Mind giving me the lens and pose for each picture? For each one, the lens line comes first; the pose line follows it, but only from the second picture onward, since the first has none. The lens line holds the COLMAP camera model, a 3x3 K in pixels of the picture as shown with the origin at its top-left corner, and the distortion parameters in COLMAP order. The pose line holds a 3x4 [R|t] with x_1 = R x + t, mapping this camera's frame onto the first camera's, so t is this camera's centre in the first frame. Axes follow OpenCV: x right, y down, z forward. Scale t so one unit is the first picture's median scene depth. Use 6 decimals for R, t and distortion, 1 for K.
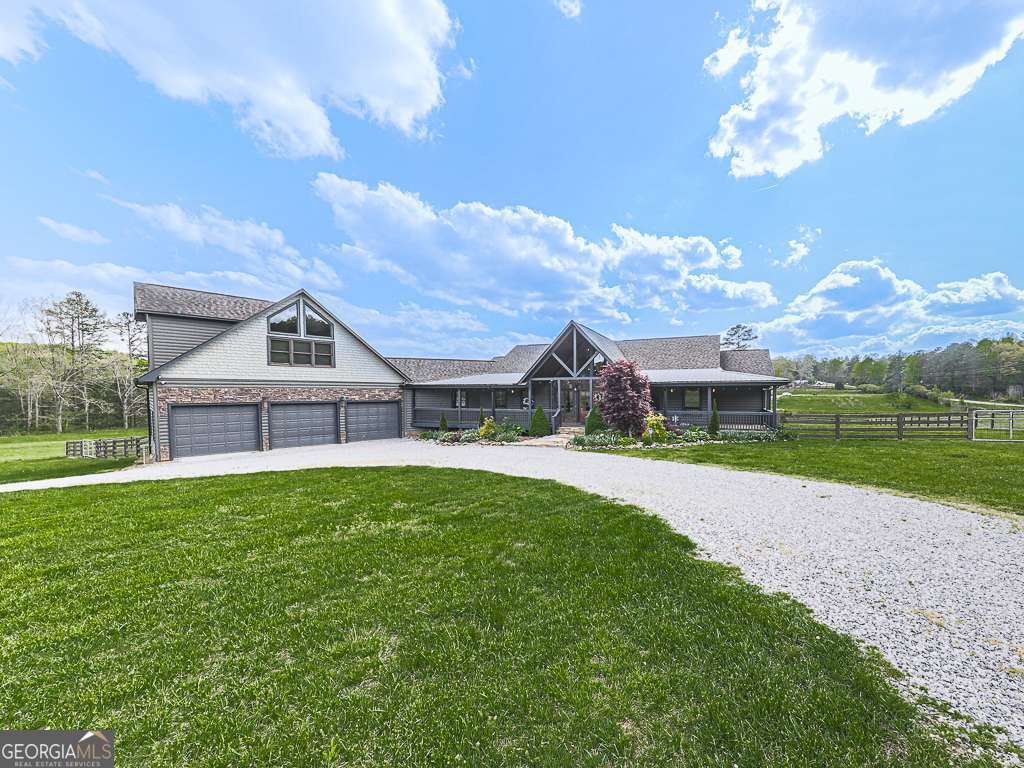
lens RADIAL K [[475.6, 0, 512.0], [0, 475.6, 384.0], [0, 0, 1]] dist [0.014486, -0.001013]
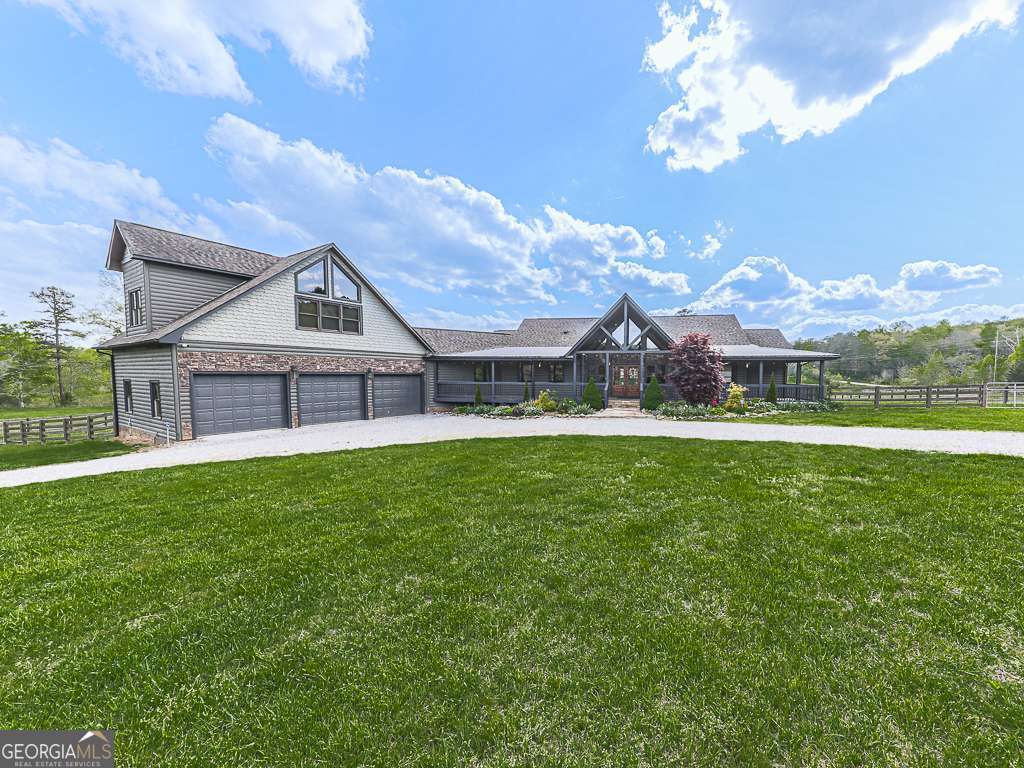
lens RADIAL K [[475.6, 0, 512.0], [0, 475.6, 384.0], [0, 0, 1]] dist [0.014486, -0.001013]
pose [[0.975735, 0.006786, 0.218851, -0.119874], [-0.015392, 0.999173, 0.037644, 0.007926], [-0.218415, -0.040099, 0.975032, 0.025417]]
